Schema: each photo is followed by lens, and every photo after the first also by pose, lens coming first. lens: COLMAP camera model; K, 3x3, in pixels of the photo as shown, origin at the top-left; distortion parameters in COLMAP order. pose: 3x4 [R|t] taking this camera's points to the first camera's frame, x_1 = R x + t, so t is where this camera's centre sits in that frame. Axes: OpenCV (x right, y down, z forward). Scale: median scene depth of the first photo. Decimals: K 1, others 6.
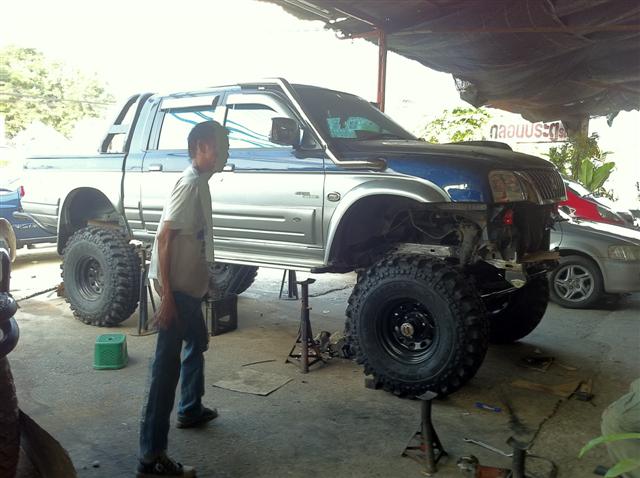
lens RADIAL K [[627.0, 0, 321.9], [0, 627.0, 251.5], [0, 0, 1]] dist [0.149374, -0.608090]
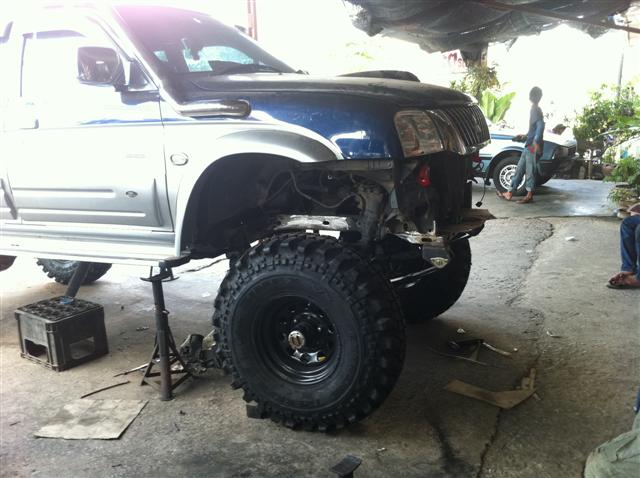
lens RADIAL K [[627.0, 0, 321.9], [0, 627.0, 251.5], [0, 0, 1]] dist [0.149374, -0.608090]
pose [[0.986644, -0.079947, 0.141921, 0.067331], [0.067067, 0.993373, 0.093338, -0.040572], [-0.148443, -0.082573, 0.985468, 0.284176]]
